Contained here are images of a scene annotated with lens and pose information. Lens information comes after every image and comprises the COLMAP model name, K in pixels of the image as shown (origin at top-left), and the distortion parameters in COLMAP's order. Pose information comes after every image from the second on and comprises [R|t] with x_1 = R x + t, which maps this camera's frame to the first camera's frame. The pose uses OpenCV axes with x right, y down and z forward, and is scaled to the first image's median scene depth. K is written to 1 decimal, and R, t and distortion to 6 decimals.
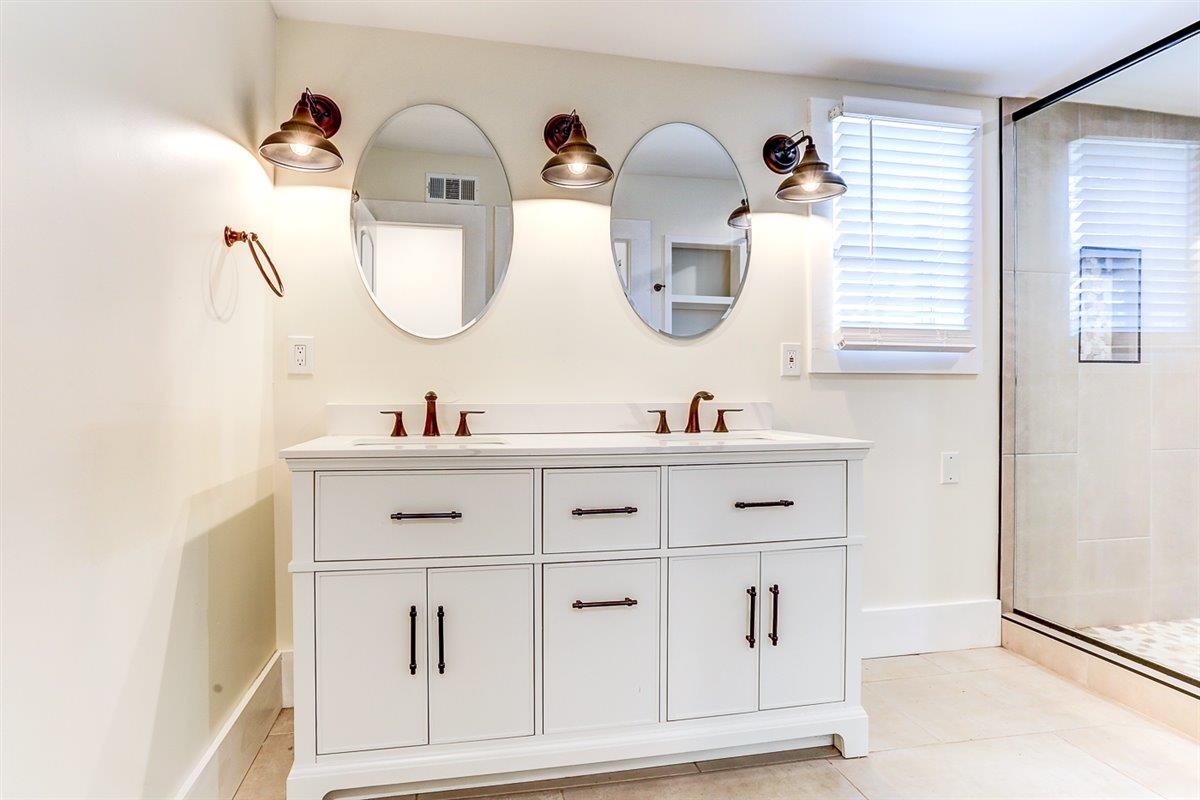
lens RADIAL K [[641.3, 0, 598.7], [0, 641.3, 389.6], [0, 0, 1]] dist [-0.073124, 0.069498]
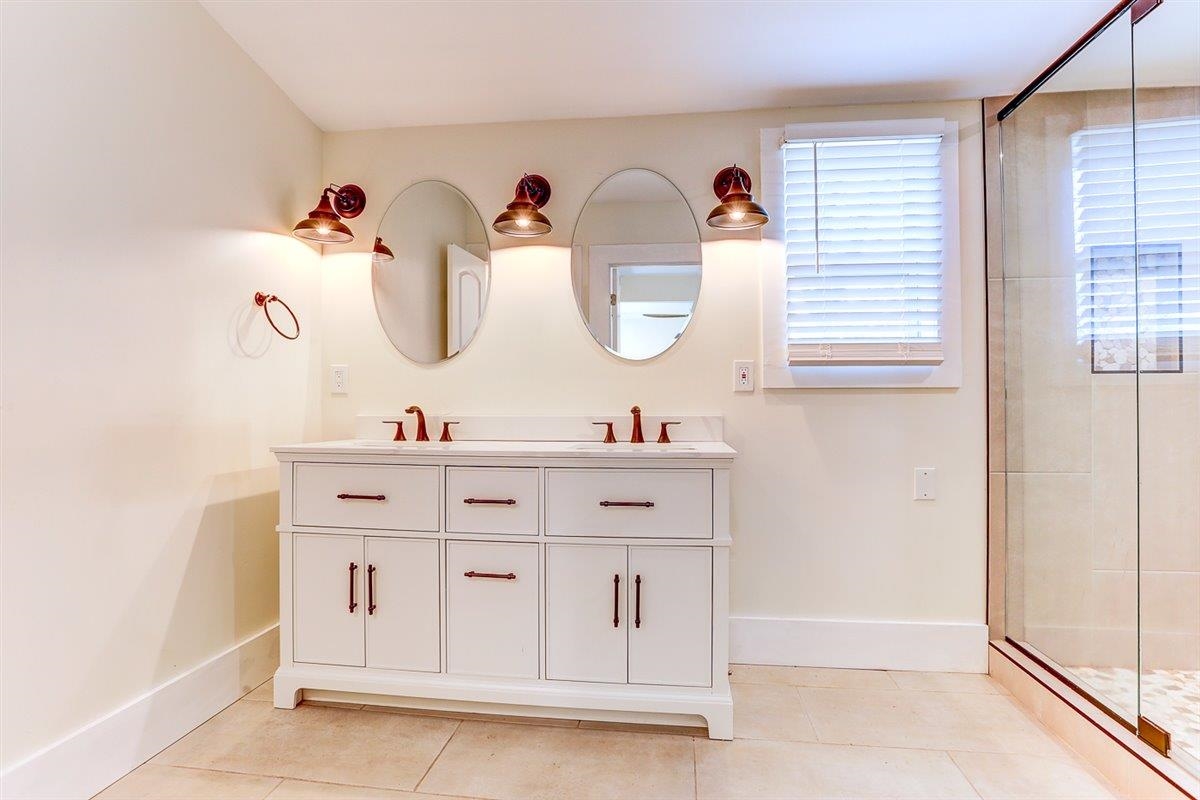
lens RADIAL K [[618.5, 0, 601.1], [0, 618.5, 396.6], [0, 0, 1]] dist [-0.057311, 0.037954]
pose [[0.949700, -0.005117, -0.313120, 0.401372], [0.002230, 0.999952, -0.009578, -0.002832], [0.313154, 0.008398, 0.949665, -0.057439]]
